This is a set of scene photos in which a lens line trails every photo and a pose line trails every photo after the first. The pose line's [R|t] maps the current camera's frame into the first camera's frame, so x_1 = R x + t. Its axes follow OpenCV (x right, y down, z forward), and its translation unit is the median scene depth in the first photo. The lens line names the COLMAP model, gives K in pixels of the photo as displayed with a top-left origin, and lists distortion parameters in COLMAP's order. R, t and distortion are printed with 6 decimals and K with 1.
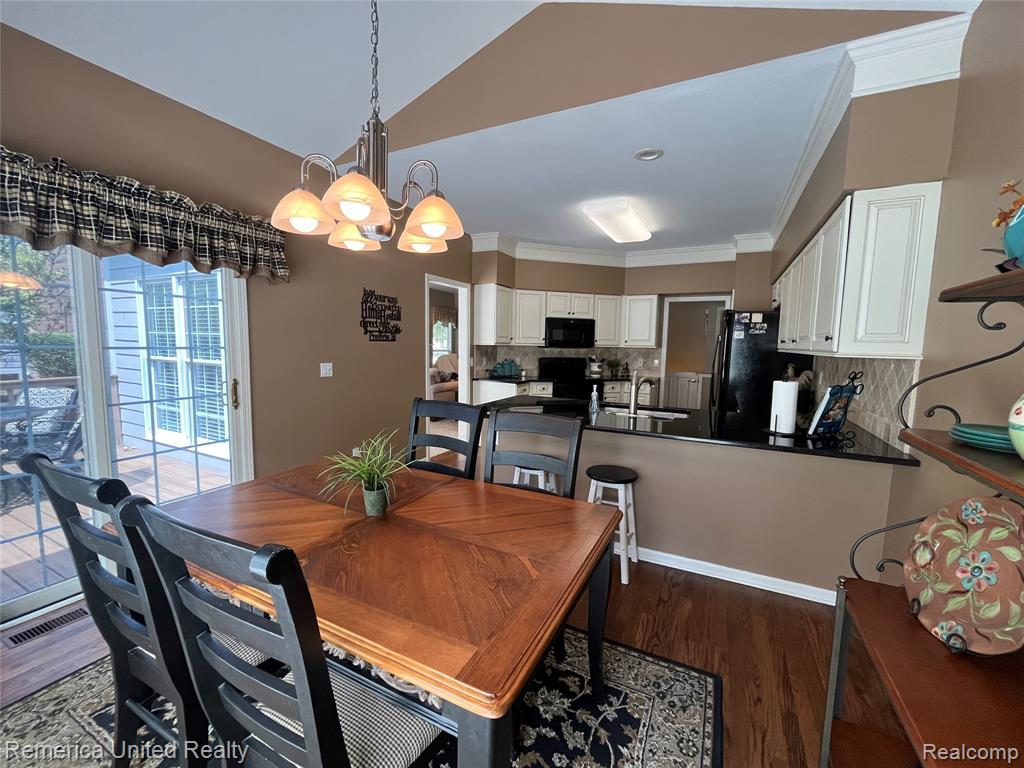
lens RADIAL K [[418.5, 0, 512.6], [0, 418.5, 385.3], [0, 0, 1]] dist [-0.001459, 0.000310]
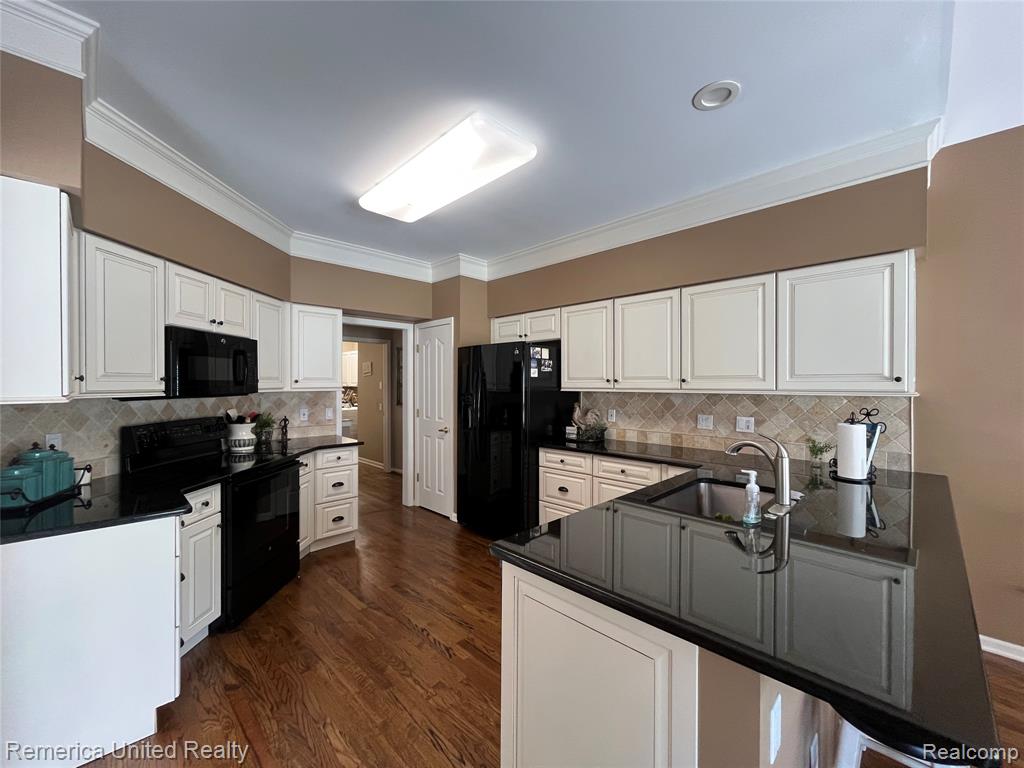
lens RADIAL K [[418.5, 0, 512.6], [0, 418.5, 385.3], [0, 0, 1]] dist [-0.001459, 0.000310]
pose [[0.316415, -0.023740, 0.948324, -0.273432], [0.102481, 0.994692, -0.009292, -0.092655], [-0.943069, 0.100126, 0.317168, 0.782205]]
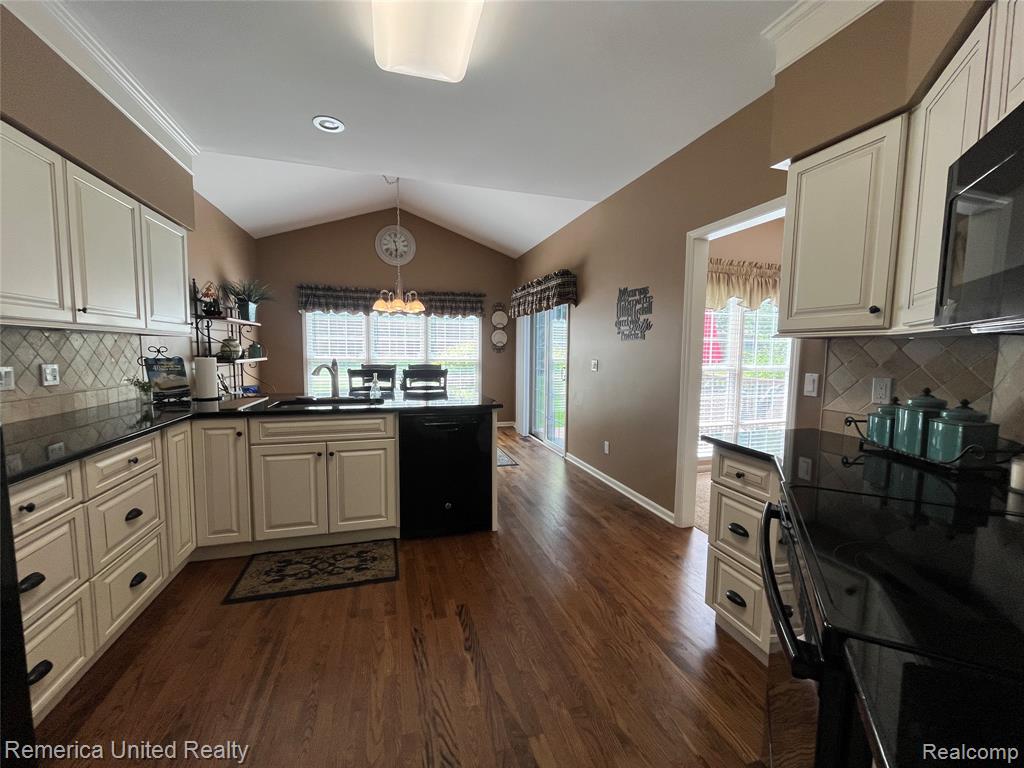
lens RADIAL K [[418.5, 0, 512.6], [0, 418.5, 385.3], [0, 0, 1]] dist [-0.001459, 0.000310]
pose [[-0.722117, 0.029383, -0.691146, 0.471201], [-0.096499, 0.985051, 0.142700, -0.107210], [0.685007, 0.169741, -0.708487, 1.395199]]
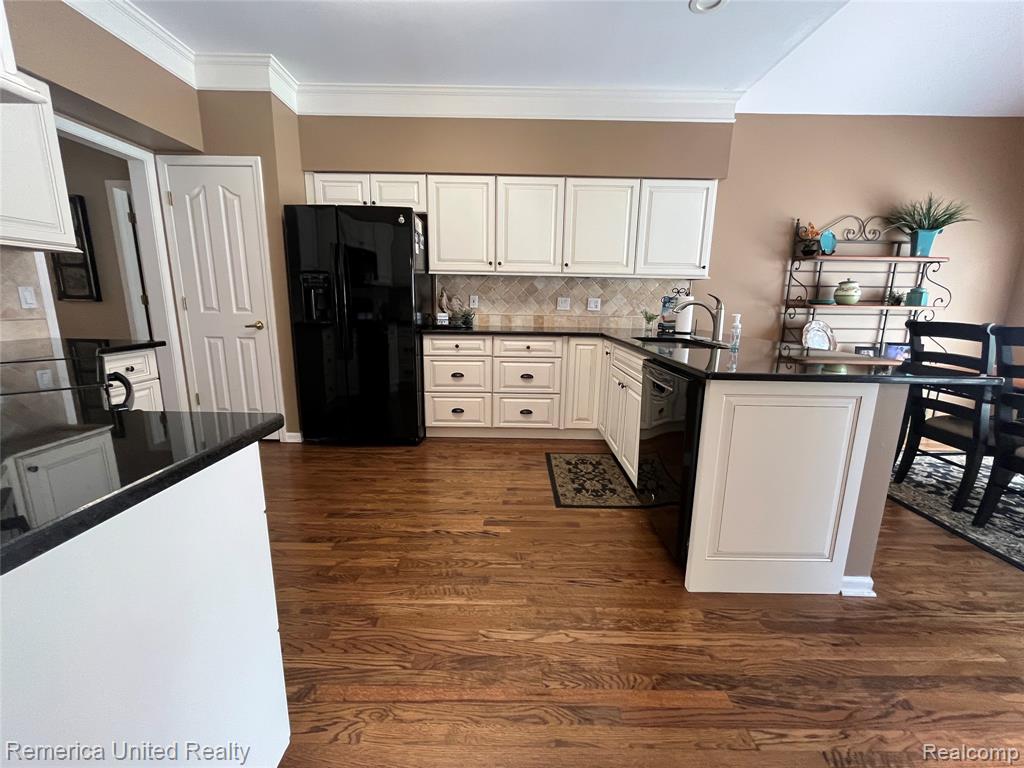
lens RADIAL K [[418.5, 0, 512.6], [0, 418.5, 385.3], [0, 0, 1]] dist [-0.001459, 0.000310]
pose [[-0.446883, -0.205473, 0.870676, -0.218407], [0.064828, 0.963269, 0.260597, -0.070698], [-0.892240, 0.172900, -0.417148, 1.205962]]
